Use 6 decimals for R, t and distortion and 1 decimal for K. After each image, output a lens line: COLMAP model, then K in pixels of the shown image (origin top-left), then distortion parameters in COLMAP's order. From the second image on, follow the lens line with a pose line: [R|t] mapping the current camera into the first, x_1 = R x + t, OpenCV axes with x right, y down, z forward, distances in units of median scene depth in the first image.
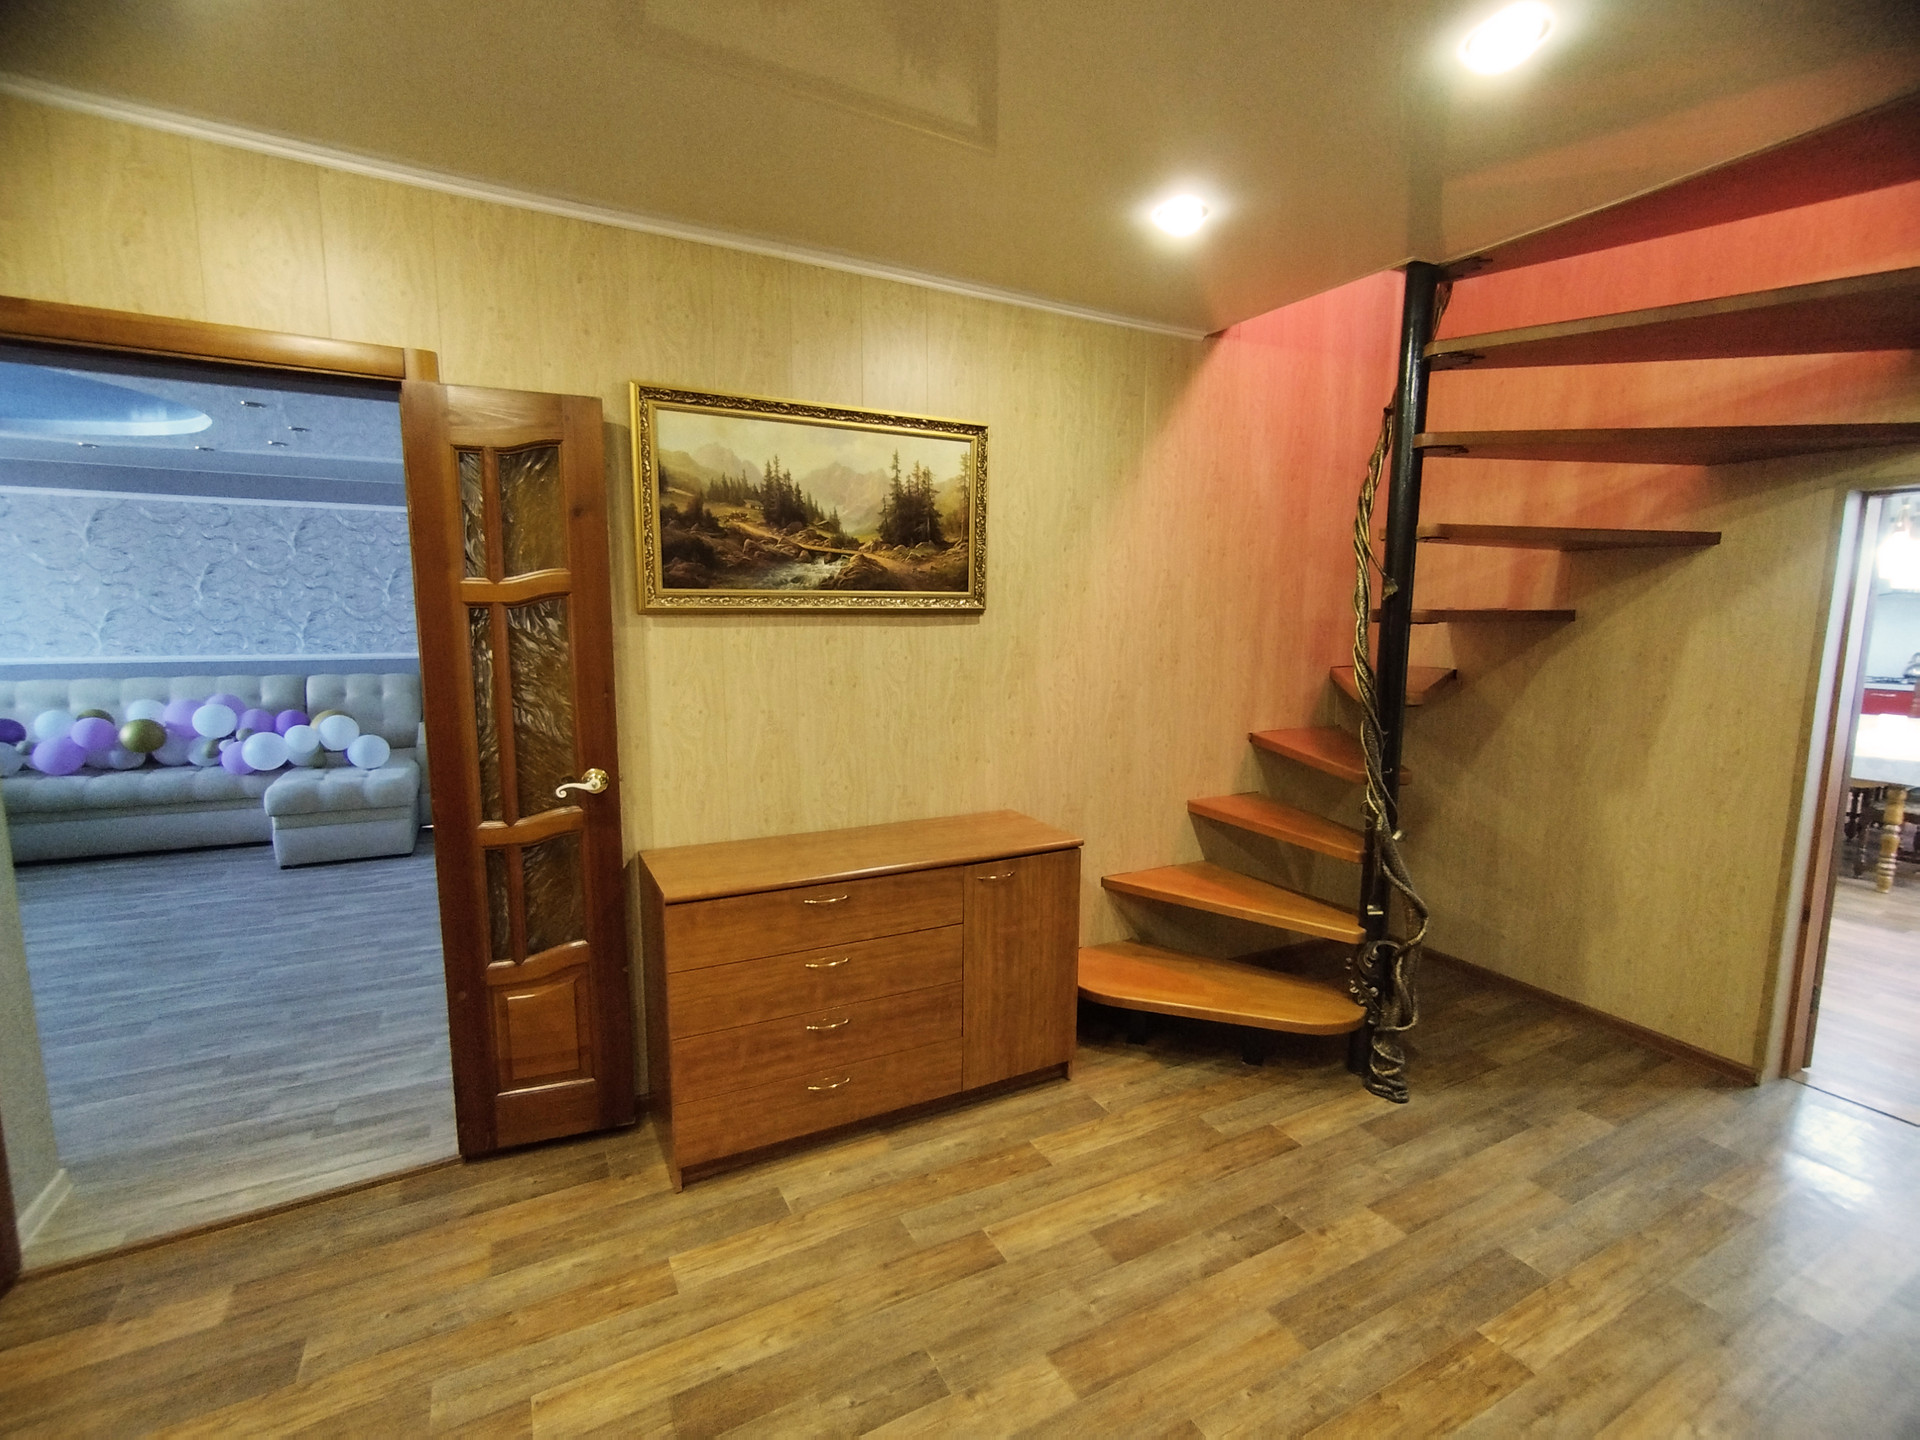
lens RADIAL K [[868.3, 0, 966.7], [0, 868.3, 730.4], [0, 0, 1]] dist [-0.001282, 0.000010]
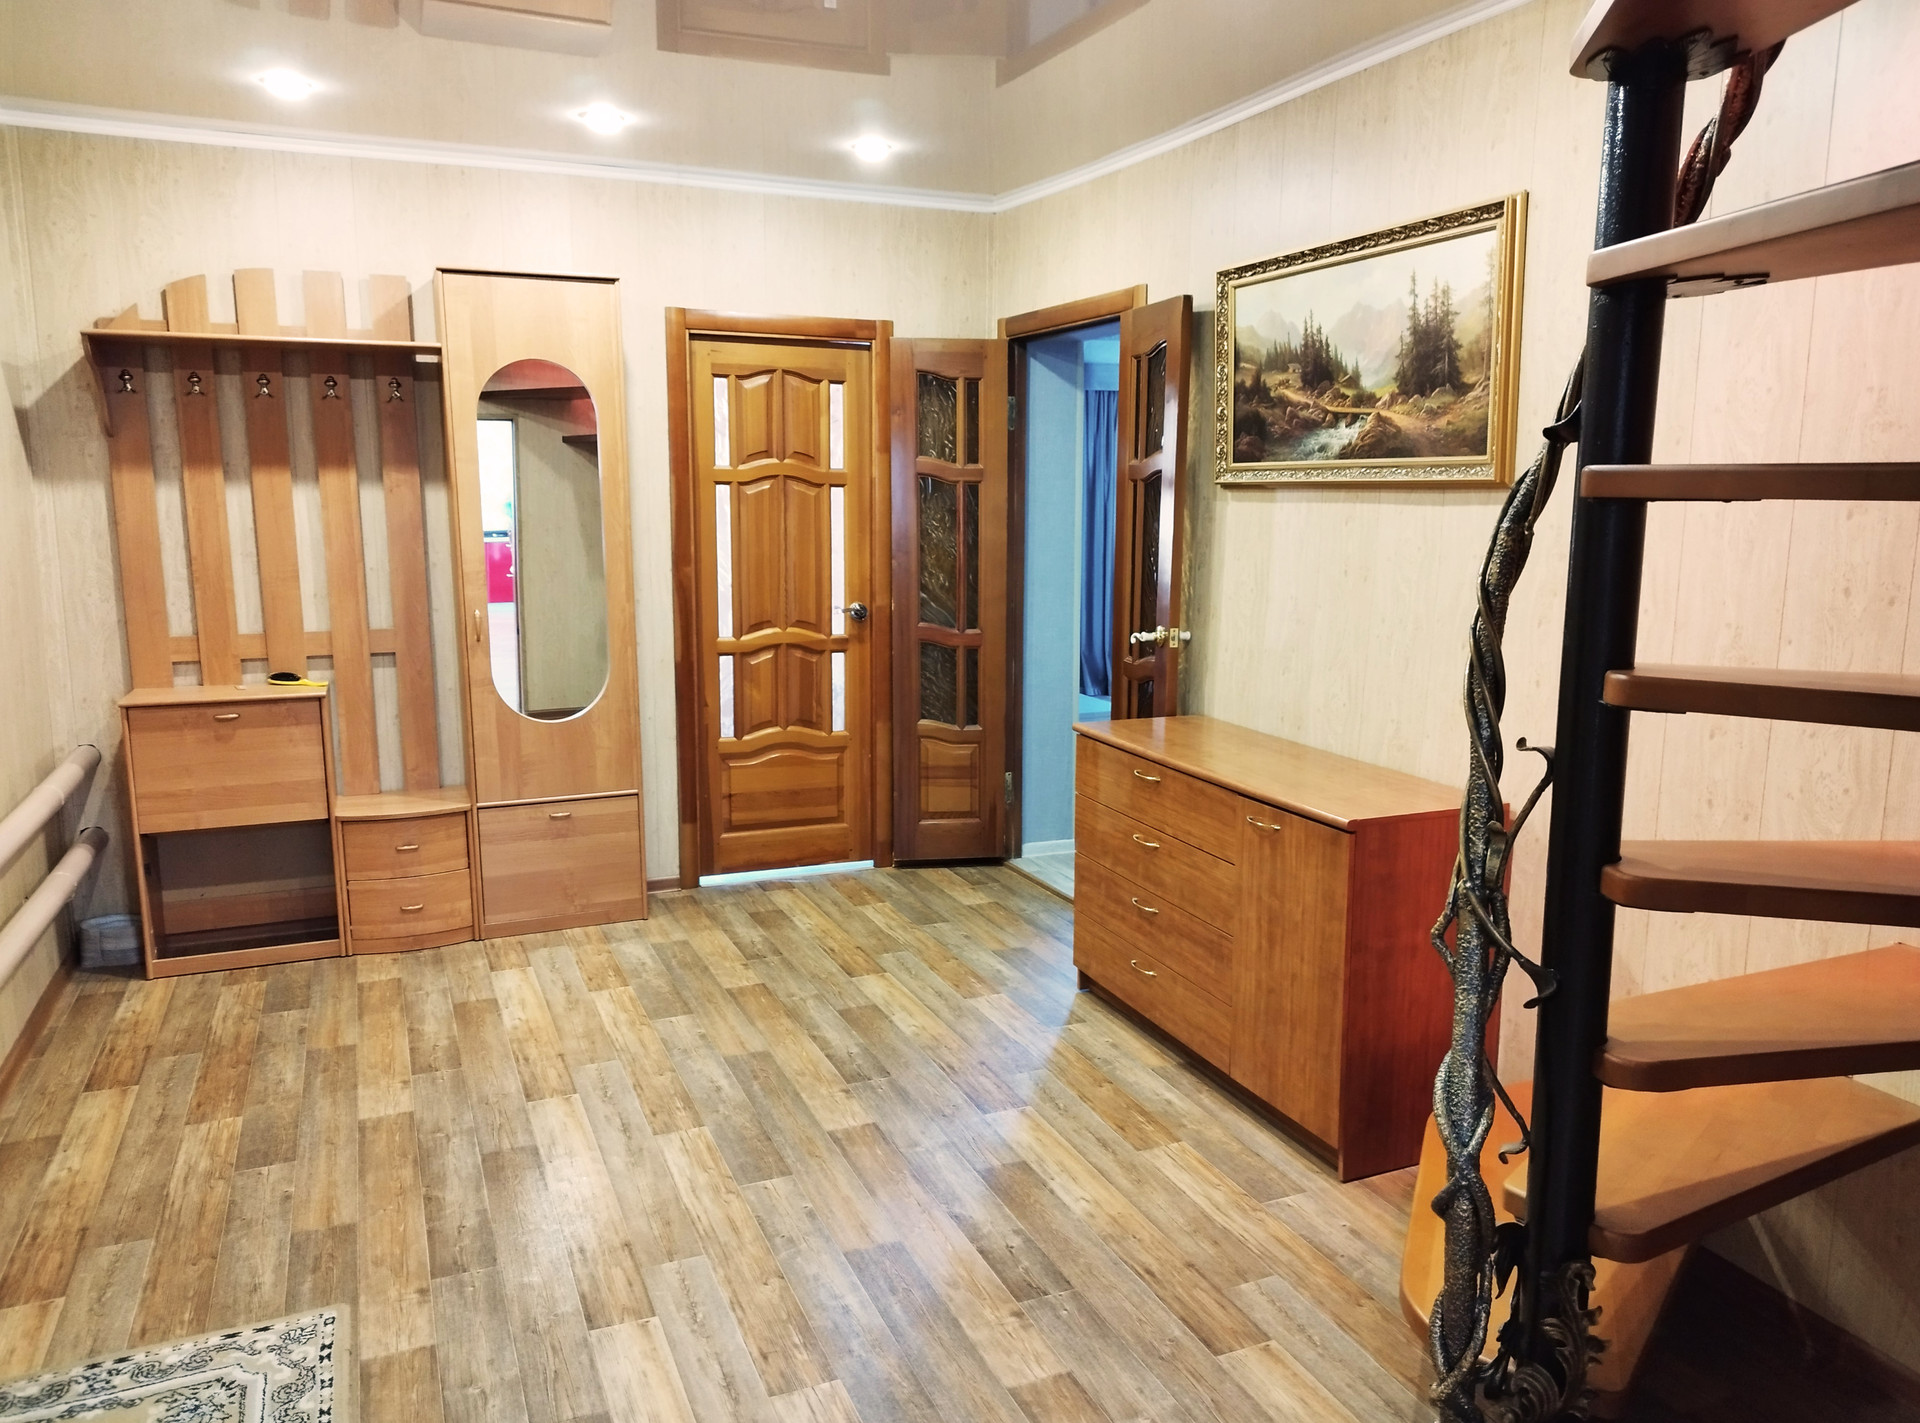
lens RADIAL K [[1380.6, 0, 963.6], [0, 1380.6, 712.9], [0, 0, 1]] dist [0.032622, -0.034247]
pose [[-0.085630, 0.153238, -0.984472, 1.243245], [-0.147010, 0.975343, 0.164604, -0.092502], [0.985421, 0.158823, -0.060991, 0.782738]]
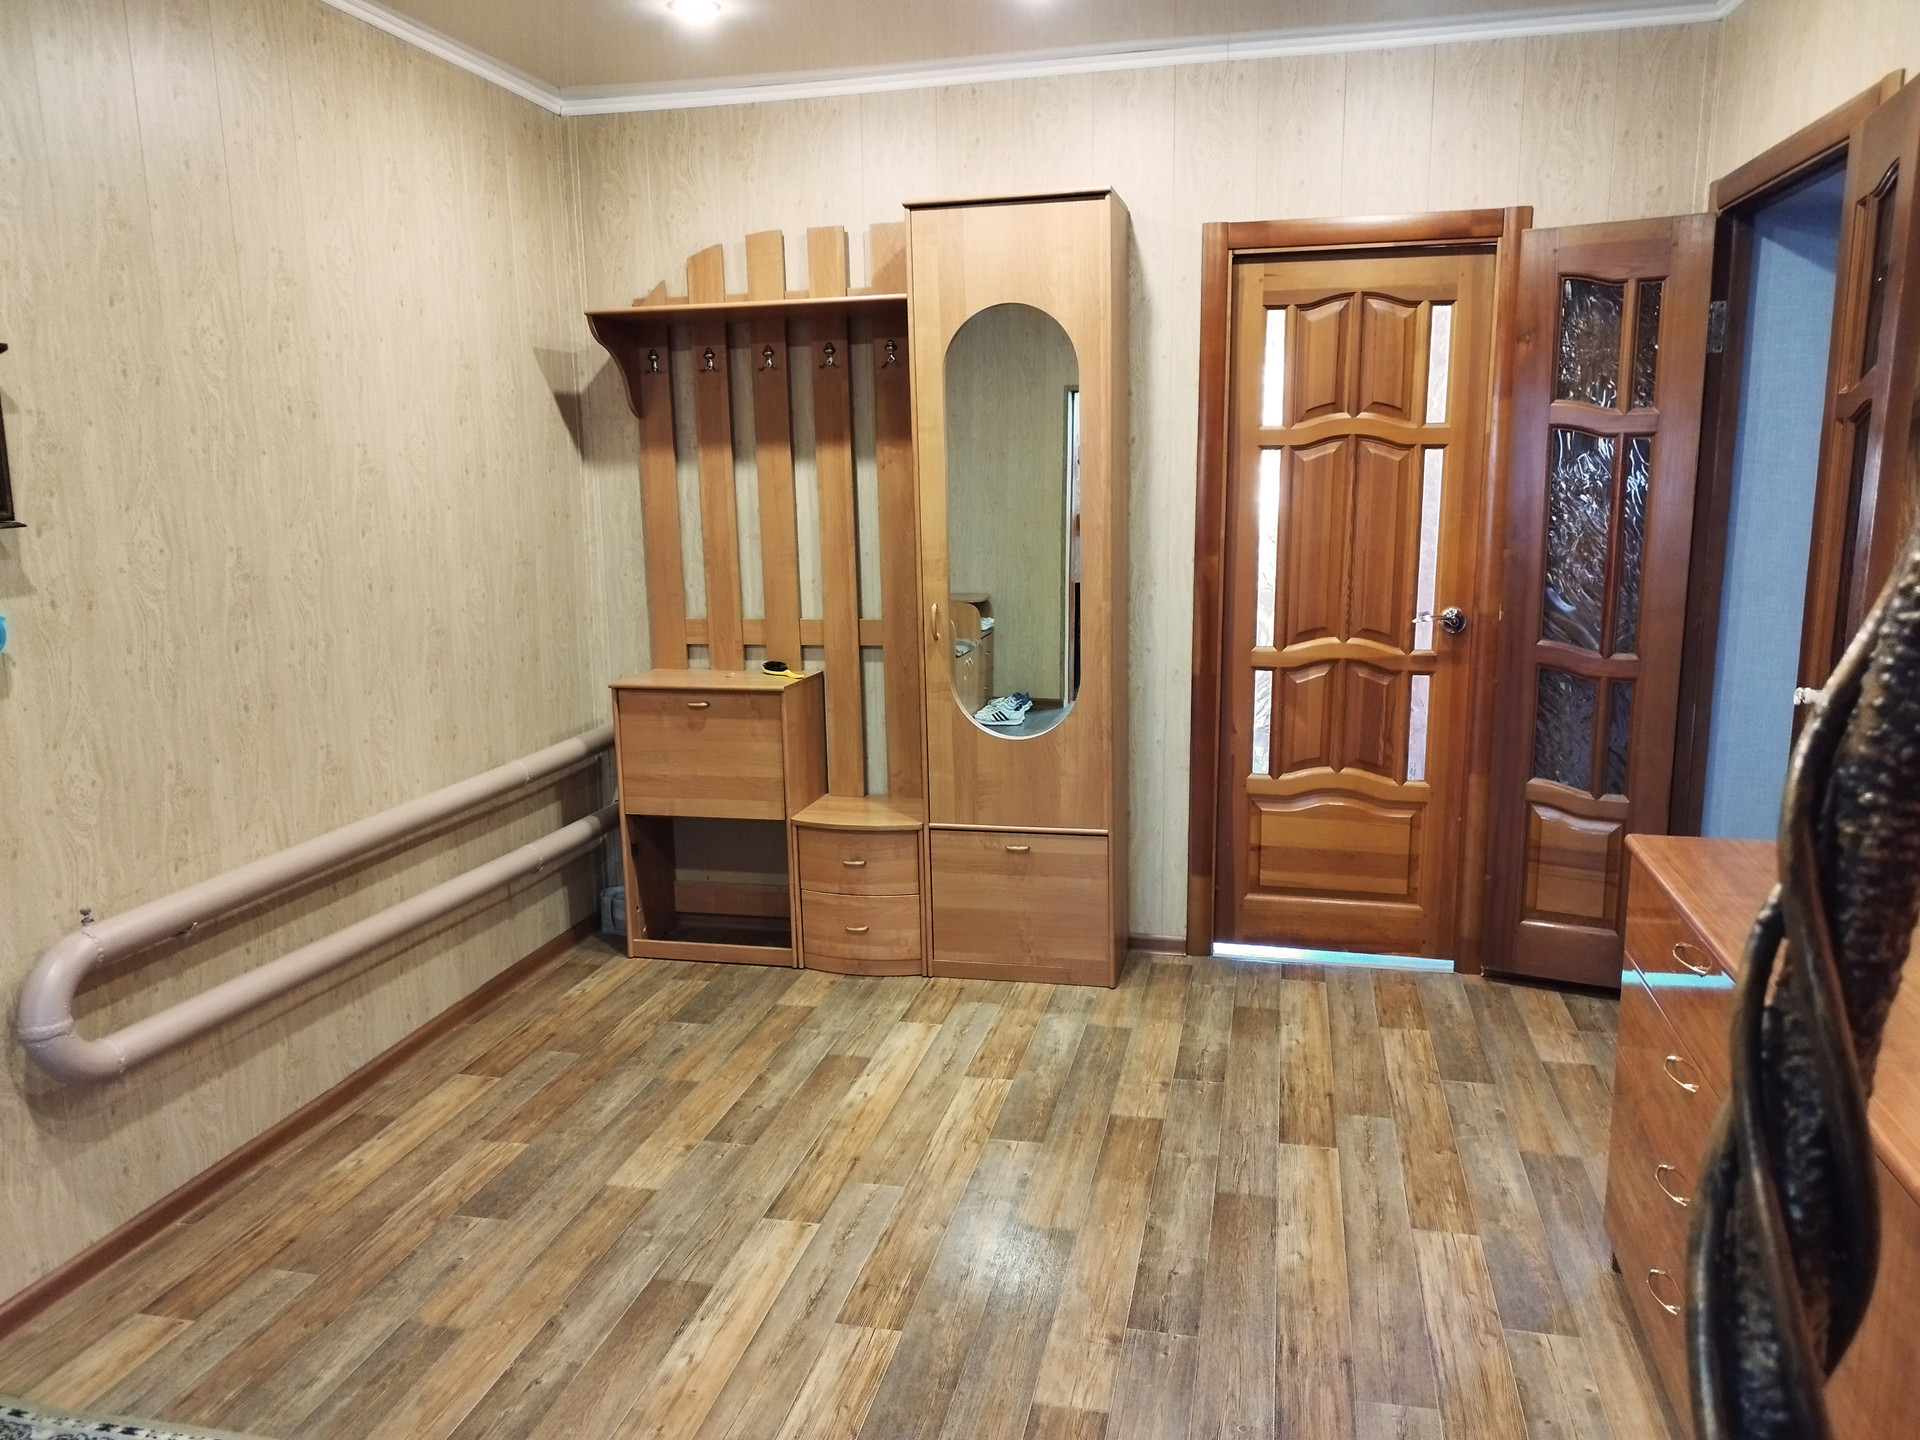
lens RADIAL K [[1380.6, 0, 965.0], [0, 1380.6, 725.6], [0, 0, 1]] dist [0.032622, -0.034247]
pose [[-0.658199, 0.143930, -0.738957, 0.815201], [-0.094652, 0.957945, 0.270891, -0.116874], [0.746870, 0.248244, -0.616895, 0.974257]]
